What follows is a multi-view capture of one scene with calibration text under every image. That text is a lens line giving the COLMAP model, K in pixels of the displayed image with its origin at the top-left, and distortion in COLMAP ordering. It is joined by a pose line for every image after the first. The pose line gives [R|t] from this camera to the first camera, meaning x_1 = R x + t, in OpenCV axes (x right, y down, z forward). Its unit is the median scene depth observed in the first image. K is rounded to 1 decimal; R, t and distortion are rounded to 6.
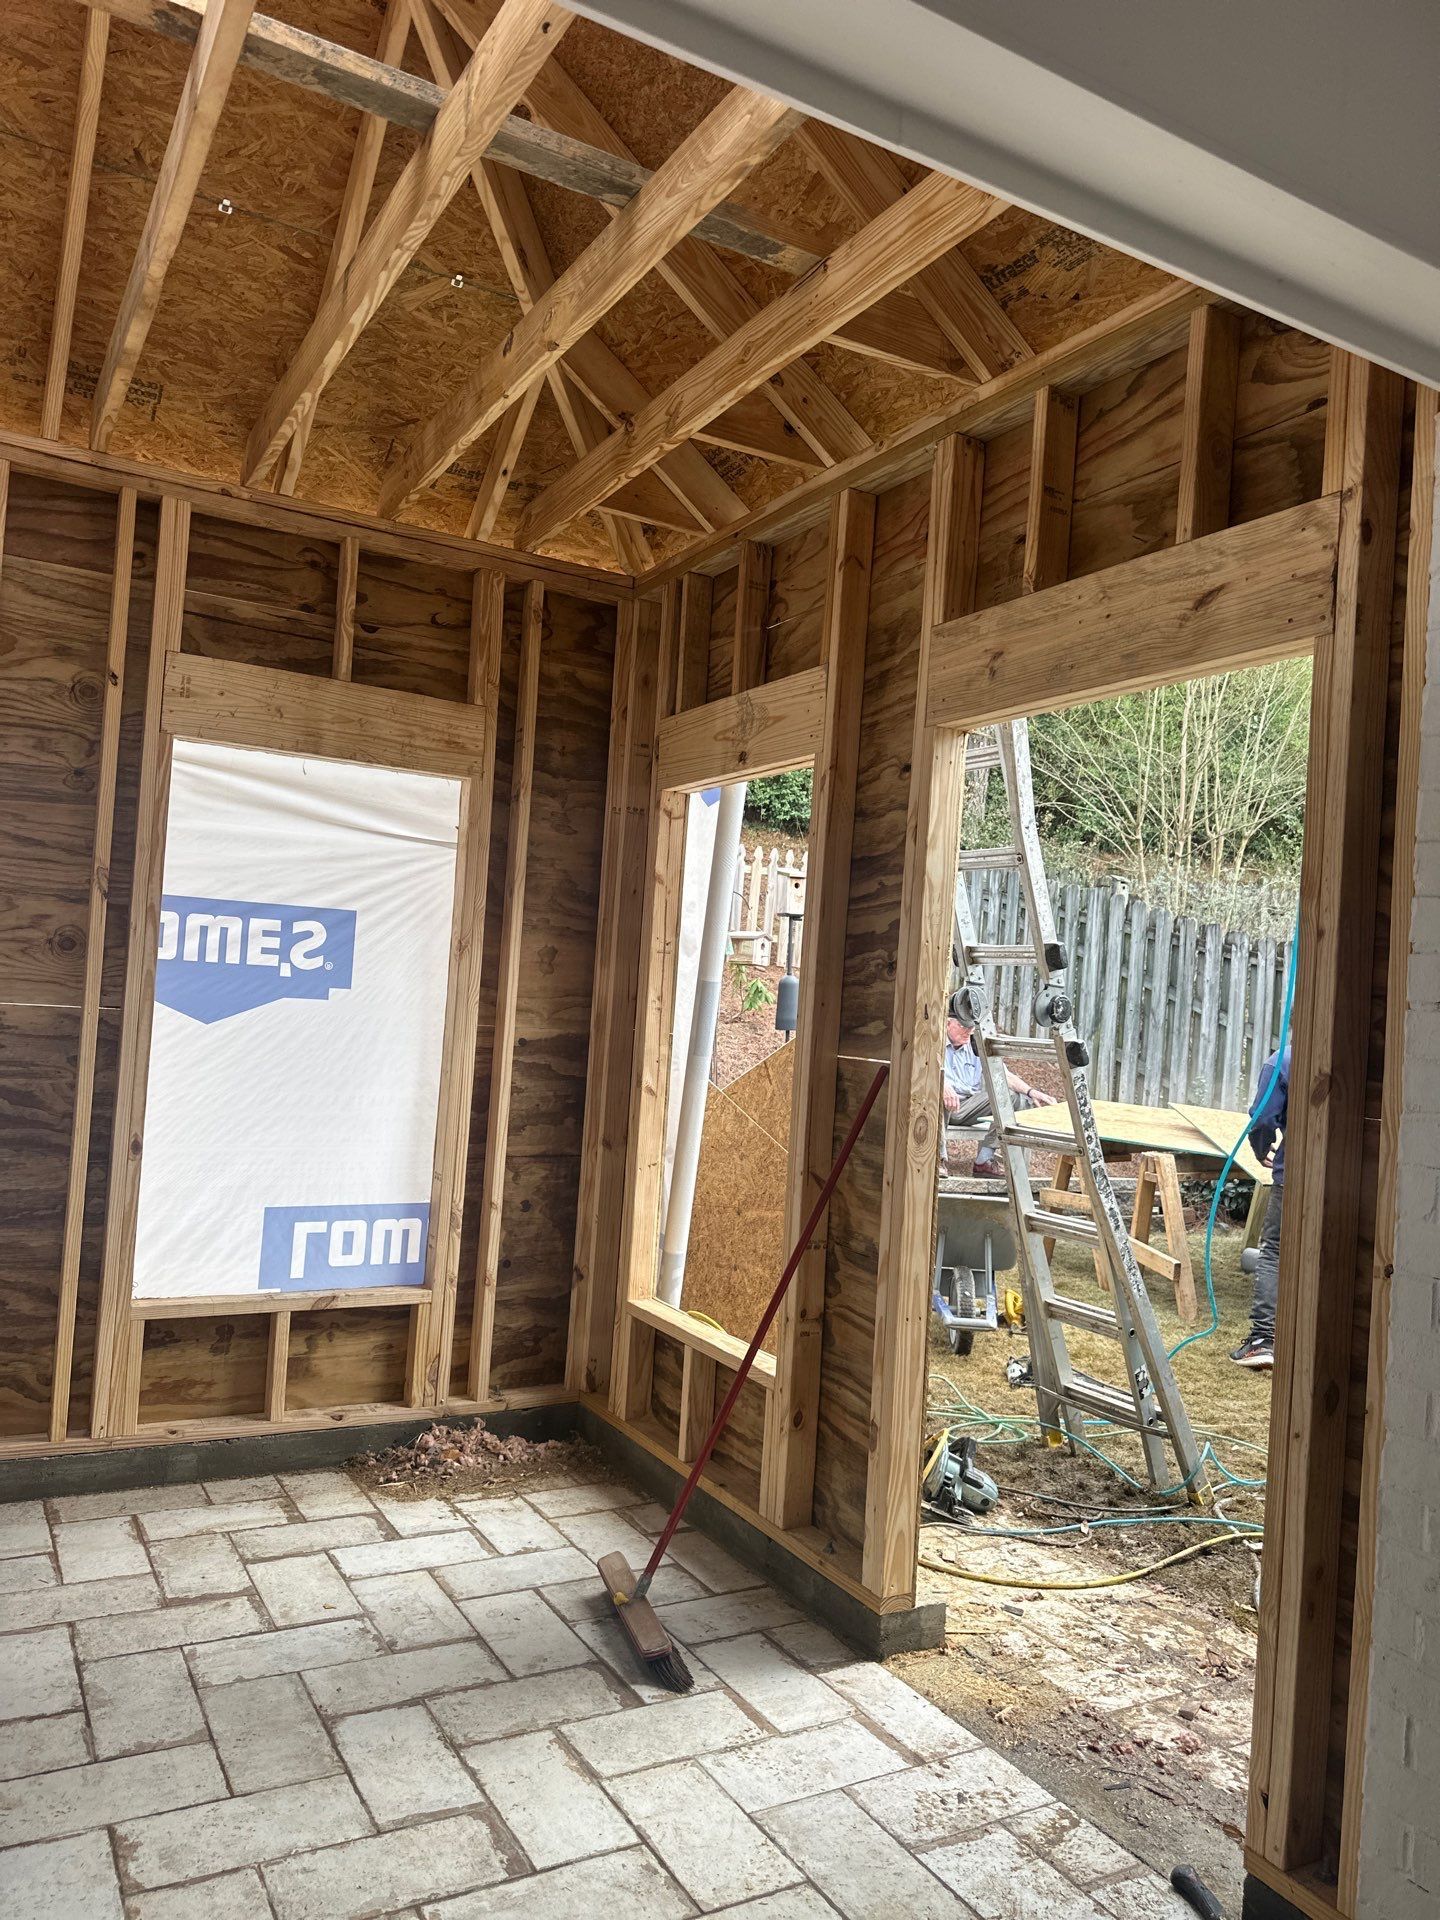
lens RADIAL K [[1346.2, 0, 720.0], [0, 1346.2, 960.0], [0, 0, 1]] dist [0.086328, -0.085281]
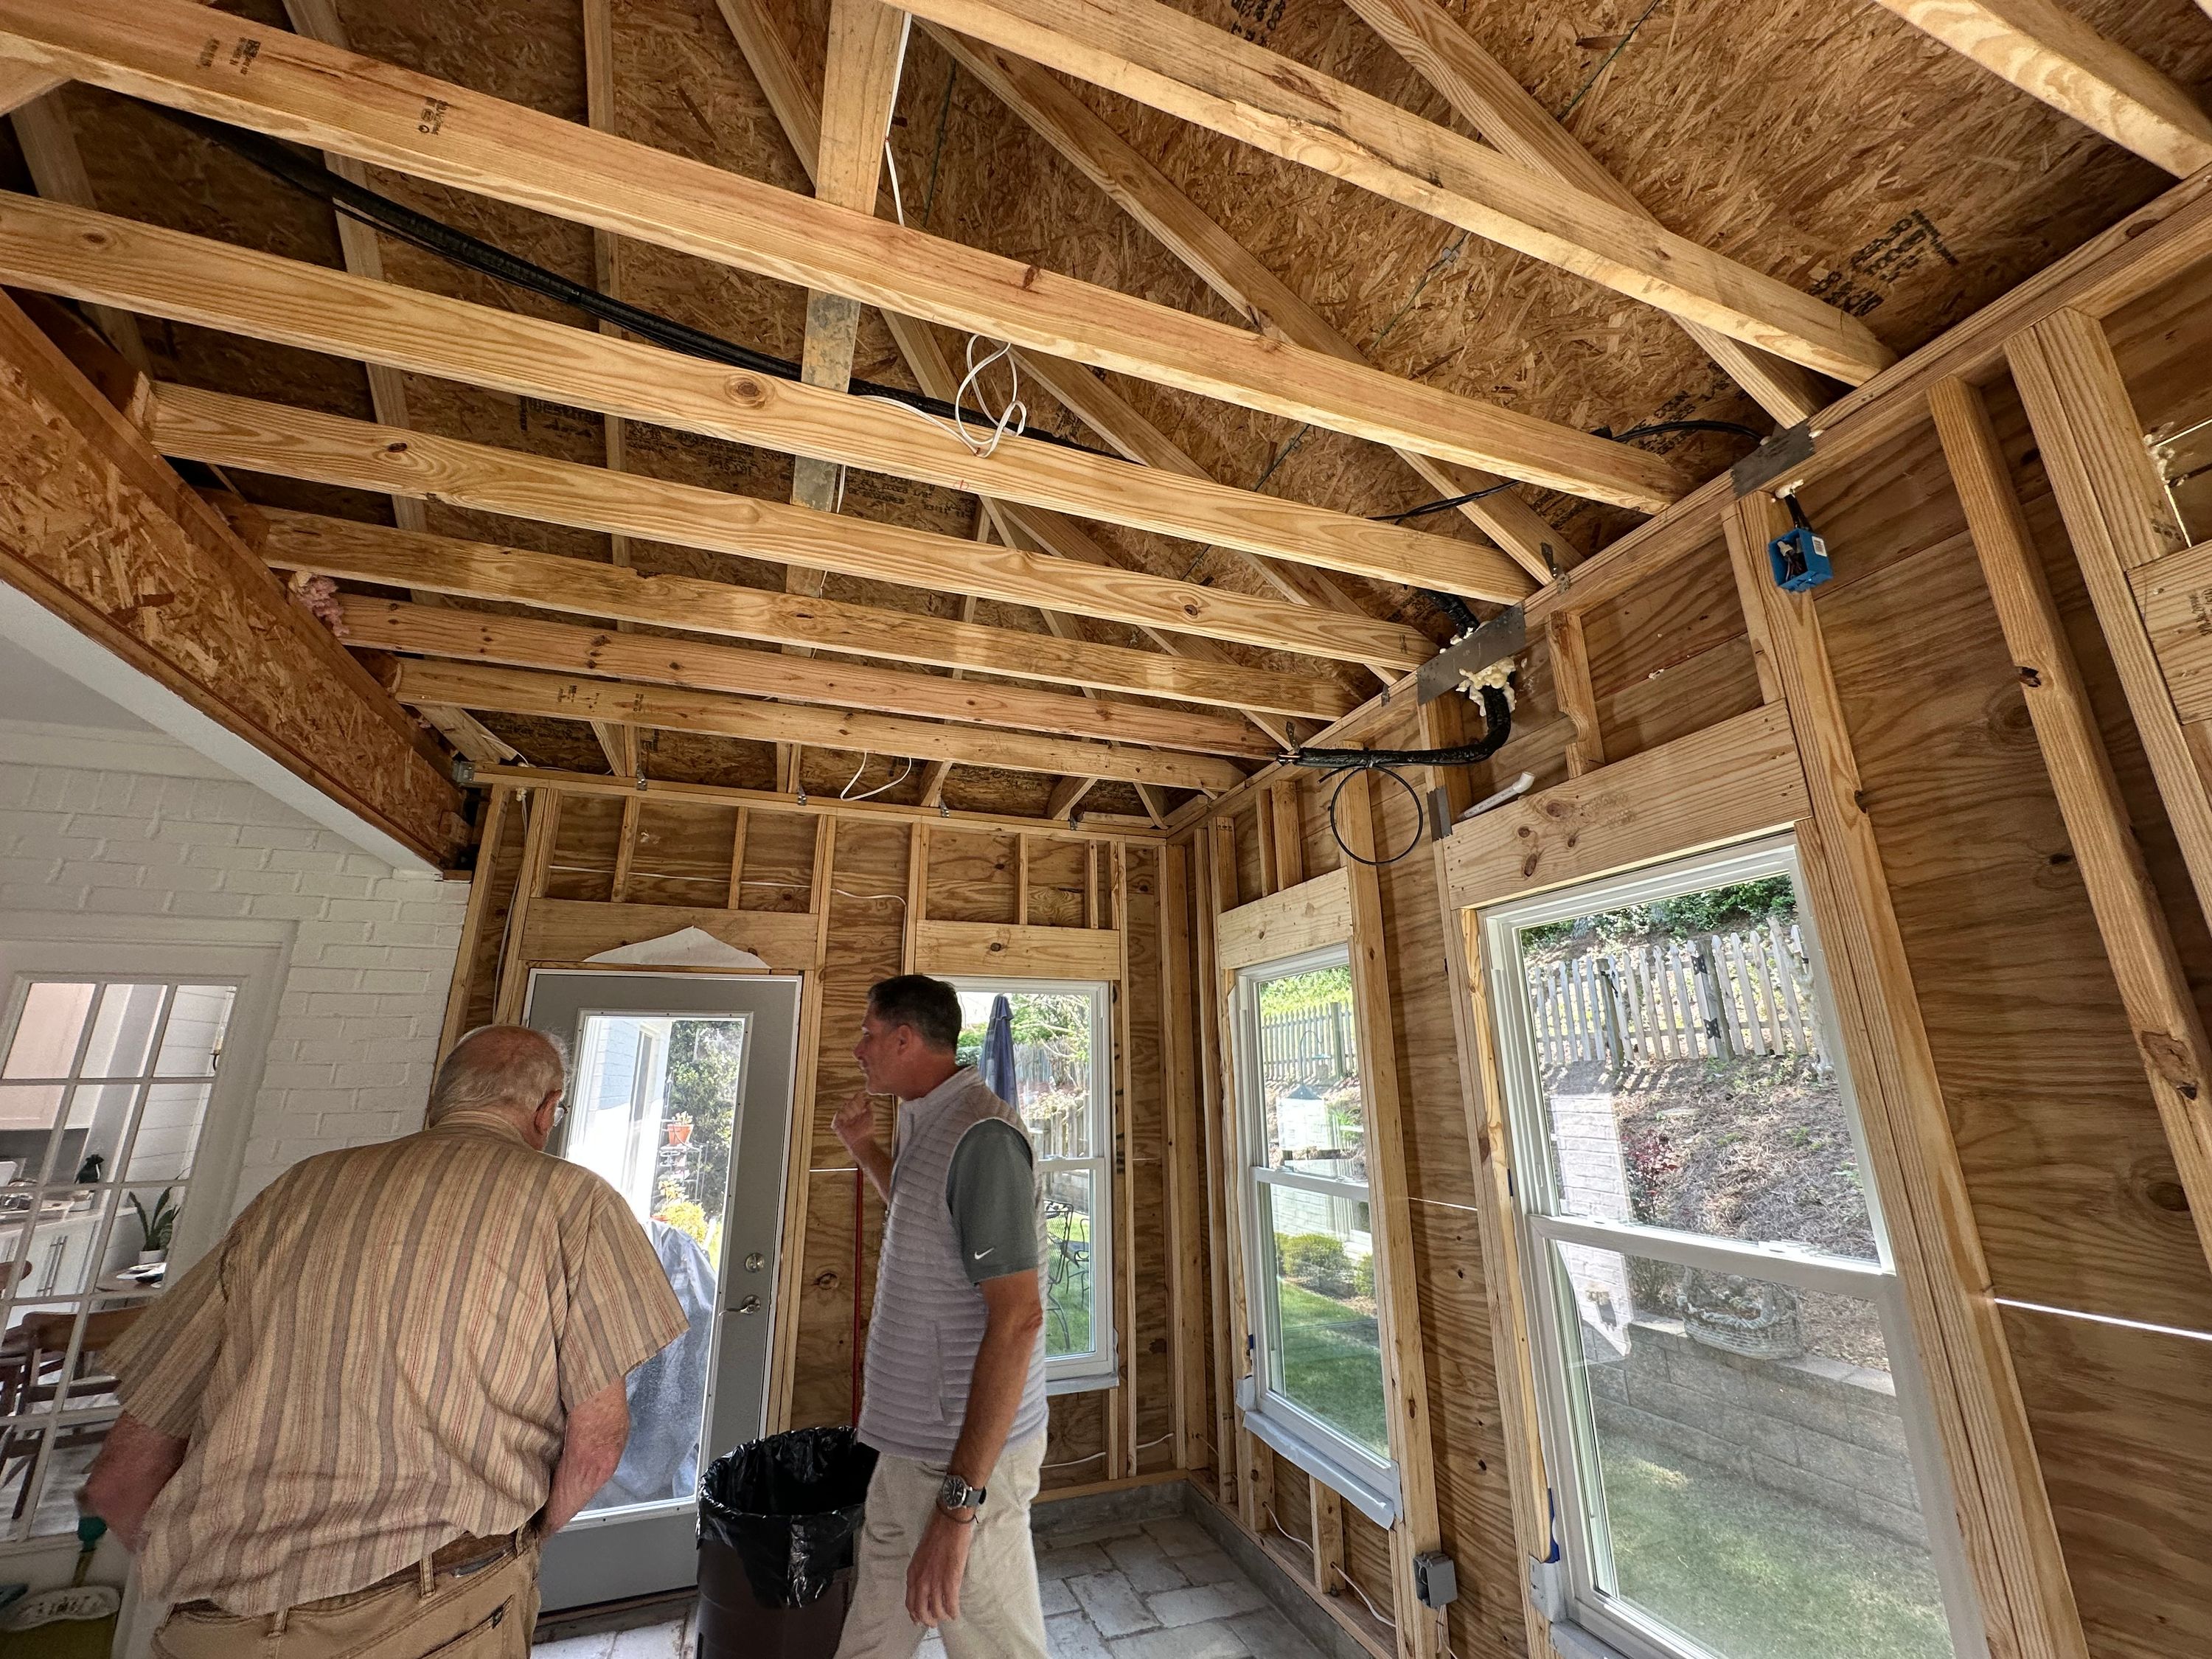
lens RADIAL K [[904.3, 0, 1092.1], [0, 904.3, 829.9], [0, 0, 1]] dist [0.023693, 0.000029]
pose [[-0.178082, -0.336411, -0.924724, -0.052352], [0.020091, 0.938306, -0.345221, -0.026416], [0.983811, -0.080057, -0.160336, 0.673058]]
